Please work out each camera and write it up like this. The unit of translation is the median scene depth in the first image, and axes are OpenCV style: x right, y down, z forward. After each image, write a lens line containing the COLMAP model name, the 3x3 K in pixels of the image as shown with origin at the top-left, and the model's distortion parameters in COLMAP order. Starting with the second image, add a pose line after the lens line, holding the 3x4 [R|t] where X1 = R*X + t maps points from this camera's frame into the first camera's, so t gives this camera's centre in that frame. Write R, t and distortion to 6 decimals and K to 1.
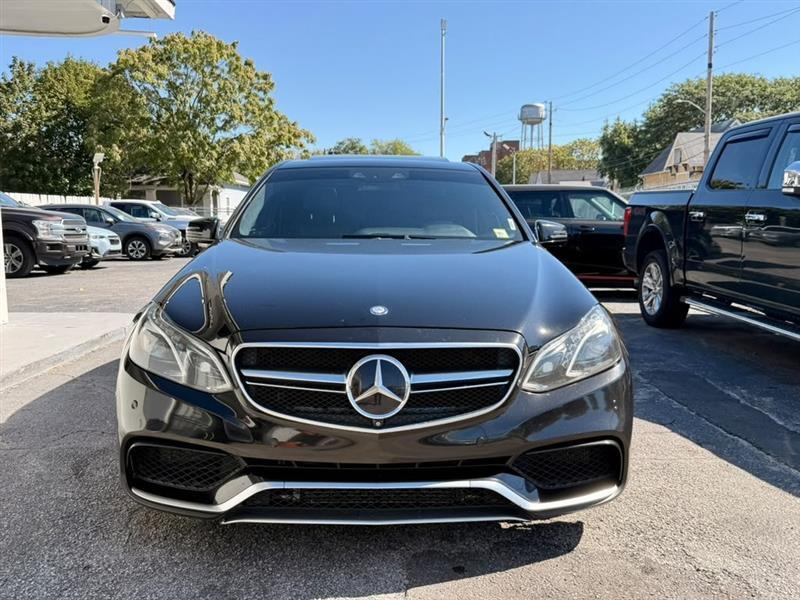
lens RADIAL K [[710.2, 0, 398.1], [0, 710.2, 309.8], [0, 0, 1]] dist [0.052146, -0.116154]
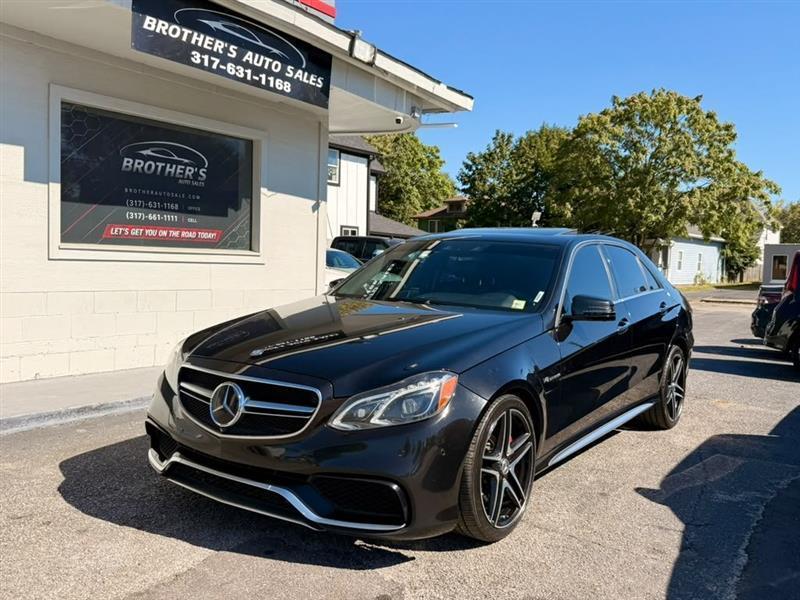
lens RADIAL K [[708.4, 0, 404.6], [0, 708.4, 301.8], [0, 0, 1]] dist [0.097687, -0.230804]
pose [[0.798431, 0.056923, -0.599389, 0.059929], [-0.106304, 0.993209, -0.047281, -0.003638], [0.592627, 0.101468, 0.799060, 0.002209]]
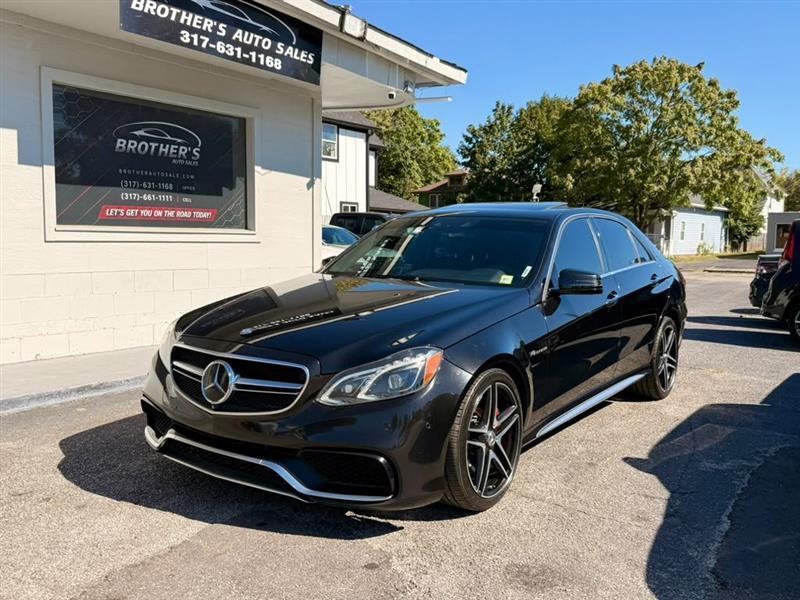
lens RADIAL K [[708.9, 0, 400.9], [0, 708.9, 301.7], [0, 0, 1]] dist [0.088572, -0.208236]
pose [[0.793616, 0.065068, -0.604929, 0.062249], [-0.090440, 0.995835, -0.011534, -0.004015], [0.601659, 0.063863, 0.796196, 0.002383]]
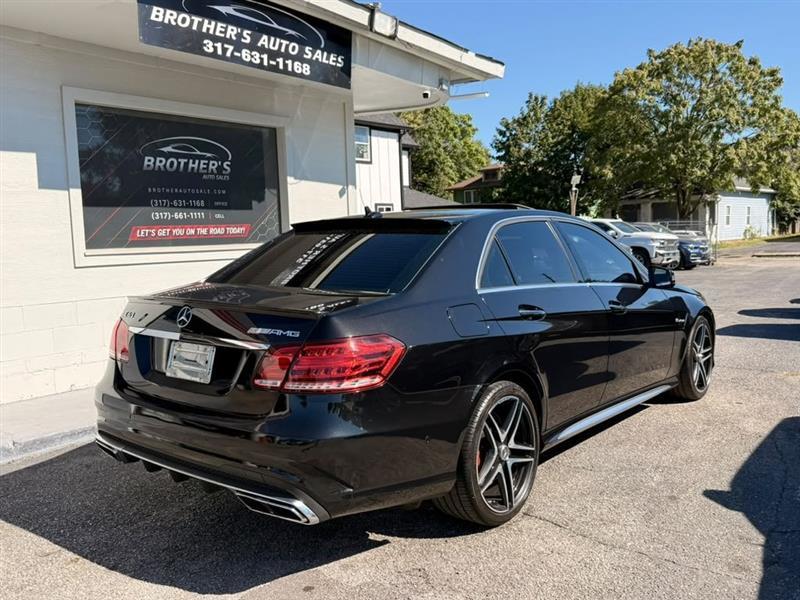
lens RADIAL K [[708.4, 0, 397.9], [0, 708.4, 303.7], [0, 0, 1]] dist [0.059085, -0.132771]
pose [[0.759254, 0.037145, -0.649734, 0.055217], [-0.049850, 0.998756, -0.001155, -0.007319], [0.648883, 0.033266, 0.760161, 0.008955]]
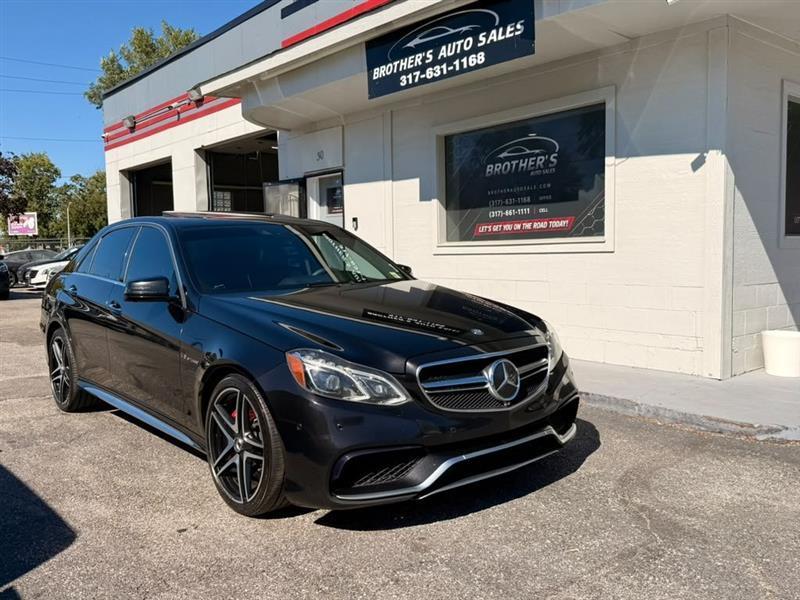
lens RADIAL K [[707.9, 0, 401.9], [0, 707.9, 300.6], [0, 0, 1]] dist [0.089690, -0.201492]
pose [[-0.780667, 0.052561, -0.622734, 0.045846], [-0.062685, 0.984846, 0.161707, -0.030761], [0.621796, 0.165276, -0.765541, 0.226006]]
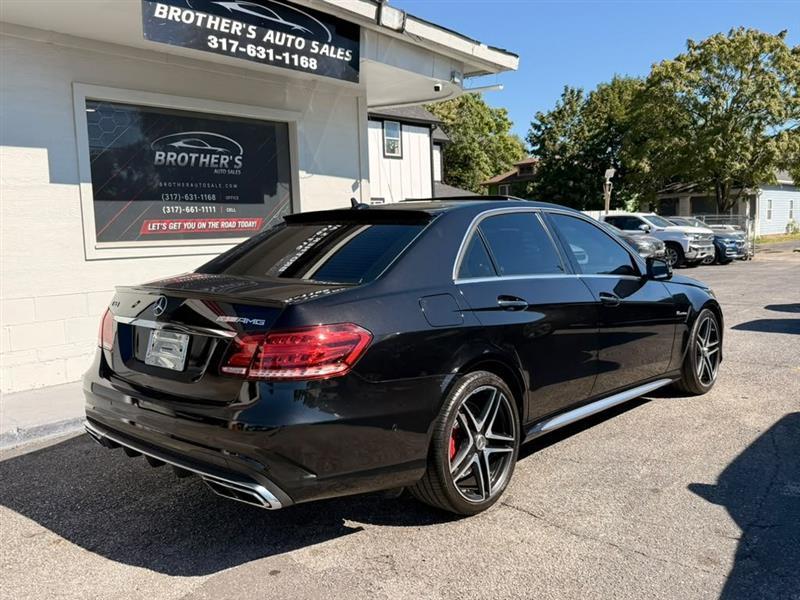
lens RADIAL K [[708.3, 0, 402.9], [0, 708.3, 303.0], [0, 0, 1]] dist [0.056477, -0.120893]
pose [[0.728139, 0.042458, -0.684113, 0.060977], [-0.052161, 0.998618, 0.006459, -0.007053], [0.683442, 0.030981, 0.729347, 0.013281]]
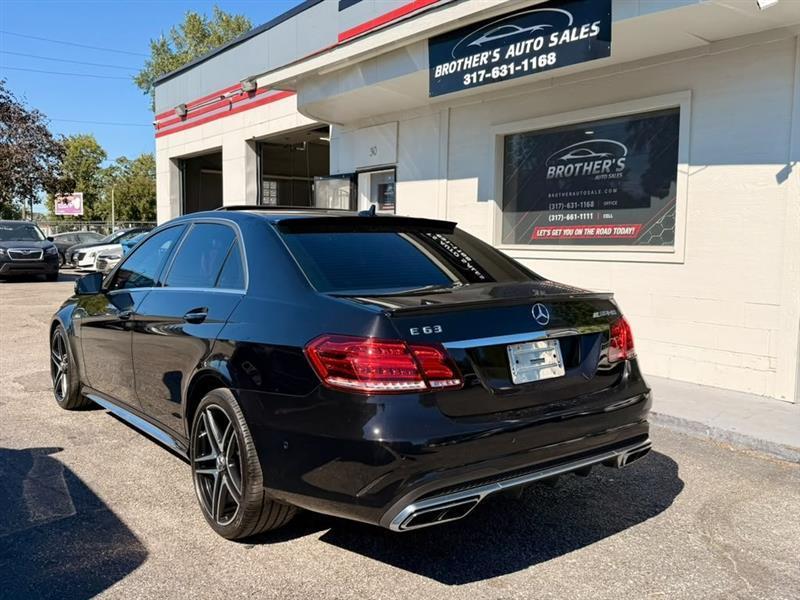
lens RADIAL K [[711.6, 0, 395.4], [0, 711.6, 297.4], [0, 0, 1]] dist [0.085533, -0.200923]
pose [[-0.816540, 0.030319, -0.576492, 0.048097], [-0.087642, 0.980534, 0.175704, -0.033062], [0.570597, 0.193995, -0.797988, 0.220588]]
